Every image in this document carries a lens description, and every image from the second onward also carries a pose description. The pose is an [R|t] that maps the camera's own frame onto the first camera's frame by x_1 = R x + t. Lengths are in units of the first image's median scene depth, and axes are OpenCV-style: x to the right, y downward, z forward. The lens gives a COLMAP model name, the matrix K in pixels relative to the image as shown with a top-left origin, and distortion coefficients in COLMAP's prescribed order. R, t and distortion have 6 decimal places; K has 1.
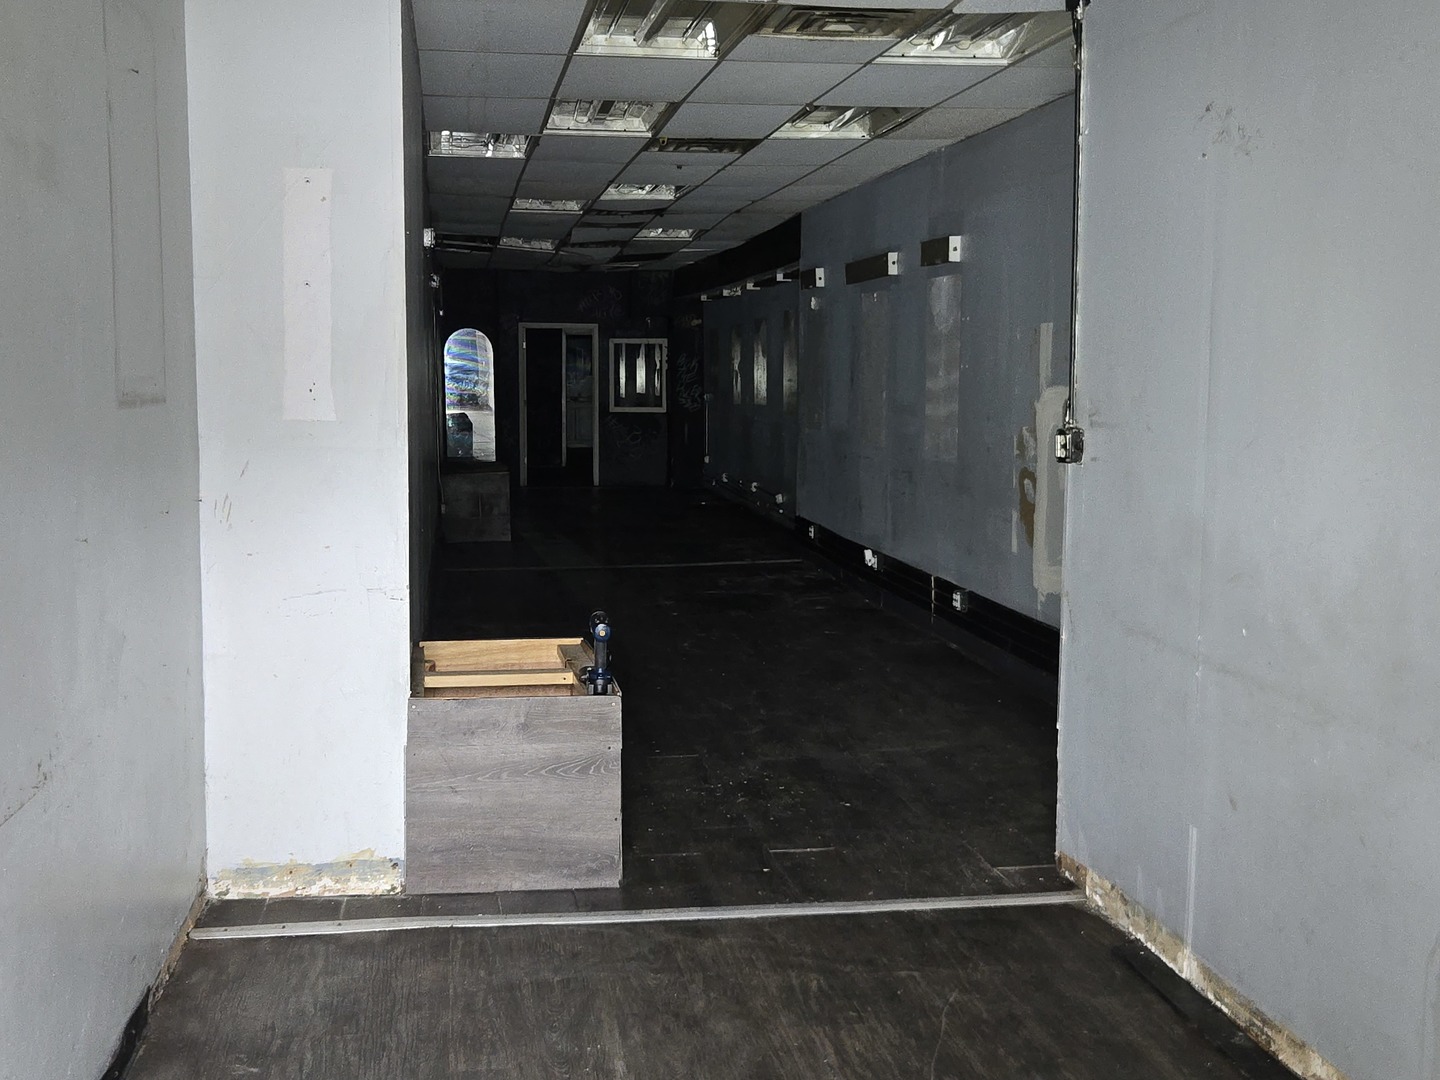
lens RADIAL K [[1824.9, 0, 714.1], [0, 1824.9, 566.5], [0, 0, 1]] dist [0.061789, -0.008786]
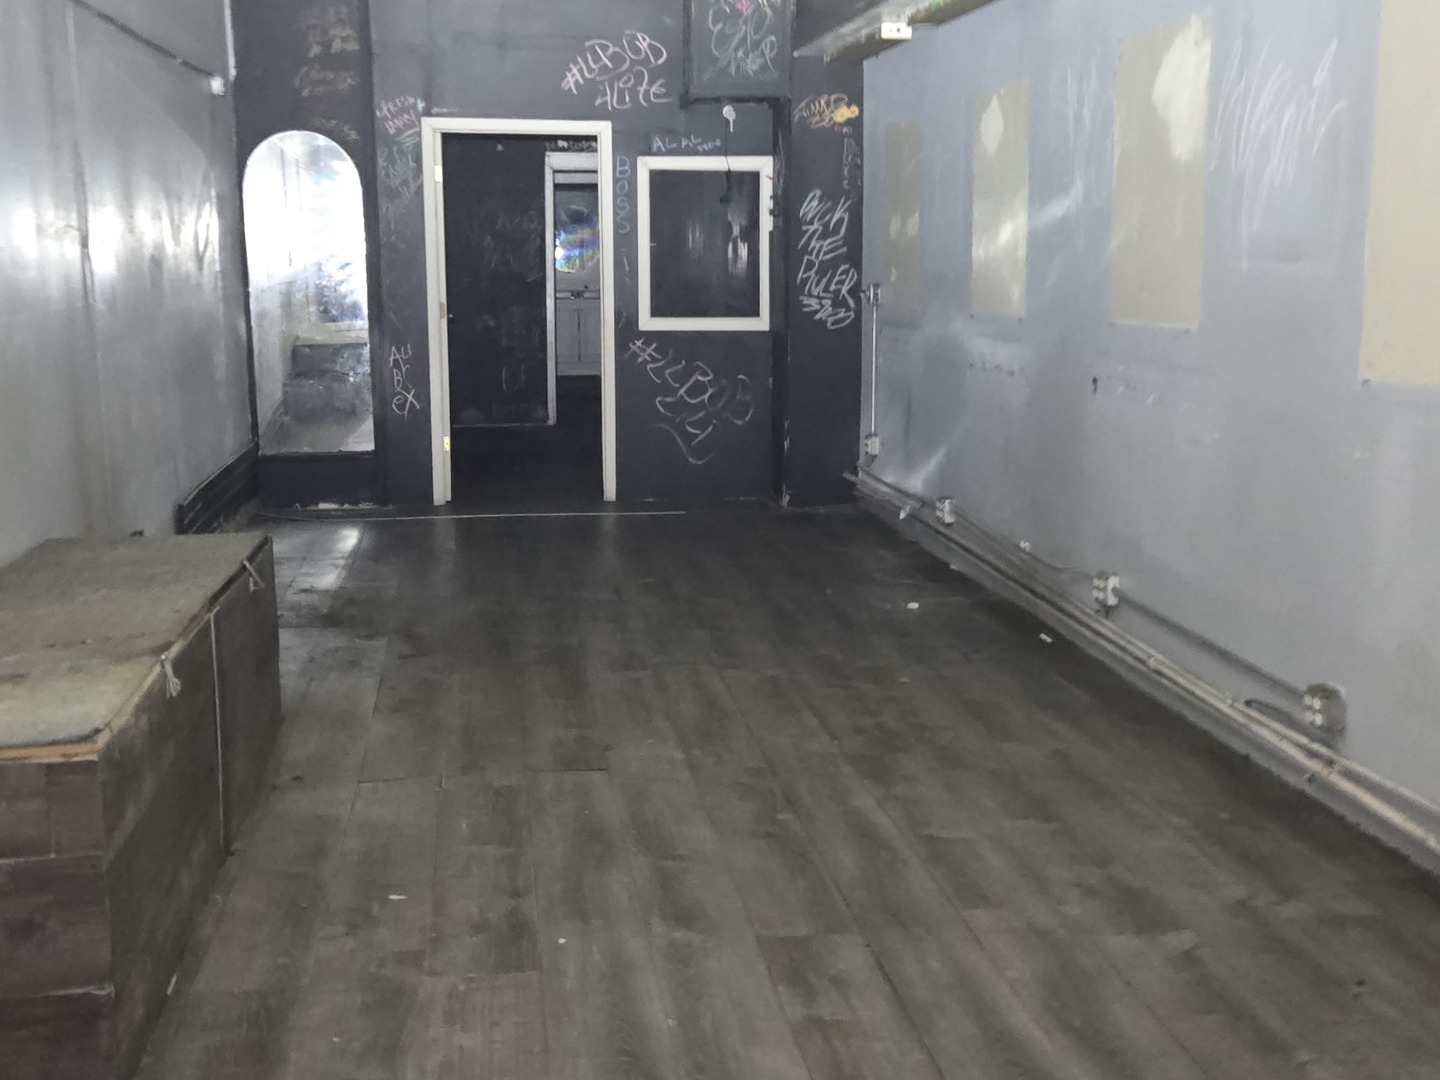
lens RADIAL K [[1824.9, 0, 714.1], [0, 1824.9, 566.5], [0, 0, 1]] dist [0.061789, -0.008786]
pose [[0.999910, -0.003693, -0.012875, -0.081831], [0.004470, 0.998136, 0.060860, -0.131464], [0.012626, -0.060912, 0.998063, 1.350830]]
